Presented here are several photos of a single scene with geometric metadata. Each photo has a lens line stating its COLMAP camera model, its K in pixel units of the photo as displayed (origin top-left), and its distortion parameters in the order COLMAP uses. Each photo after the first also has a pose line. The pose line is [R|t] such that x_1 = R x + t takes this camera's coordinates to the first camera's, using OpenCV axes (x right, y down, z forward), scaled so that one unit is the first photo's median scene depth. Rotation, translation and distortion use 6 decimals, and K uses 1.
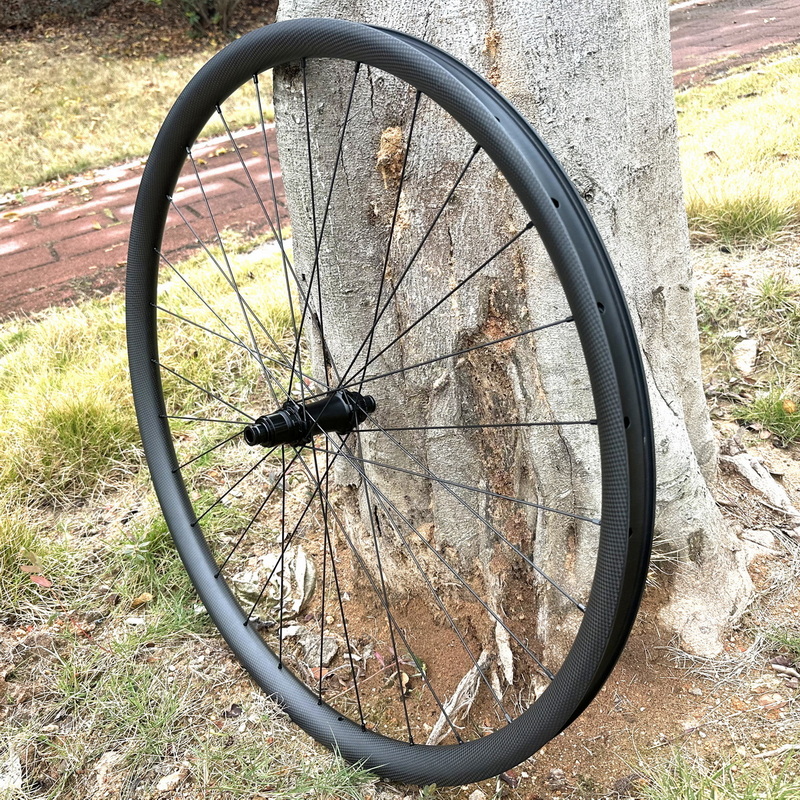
lens RADIAL K [[858.0, 0, 400.0], [0, 858.0, 400.0], [0, 0, 1]] dist [0.060478, -0.108990]
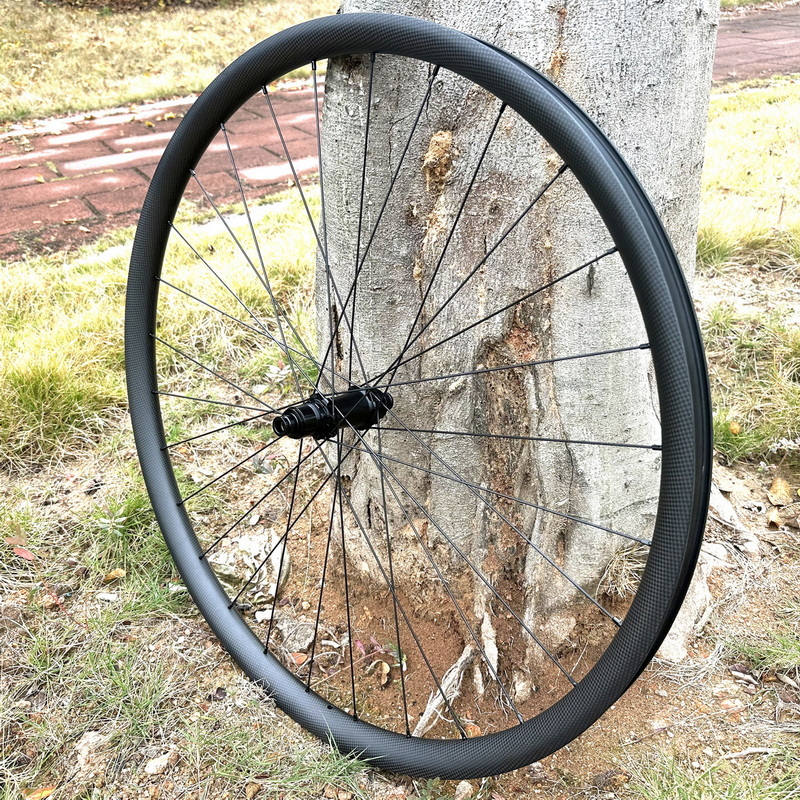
lens RADIAL K [[830.4, 0, 398.9], [0, 830.4, 403.2], [0, 0, 1]] dist [0.050633, -0.091054]
pose [[0.988545, 0.081349, 0.127129, -0.138239], [-0.084877, 0.996136, 0.022576, -0.015516], [-0.124801, -0.033108, 0.991629, 0.026802]]
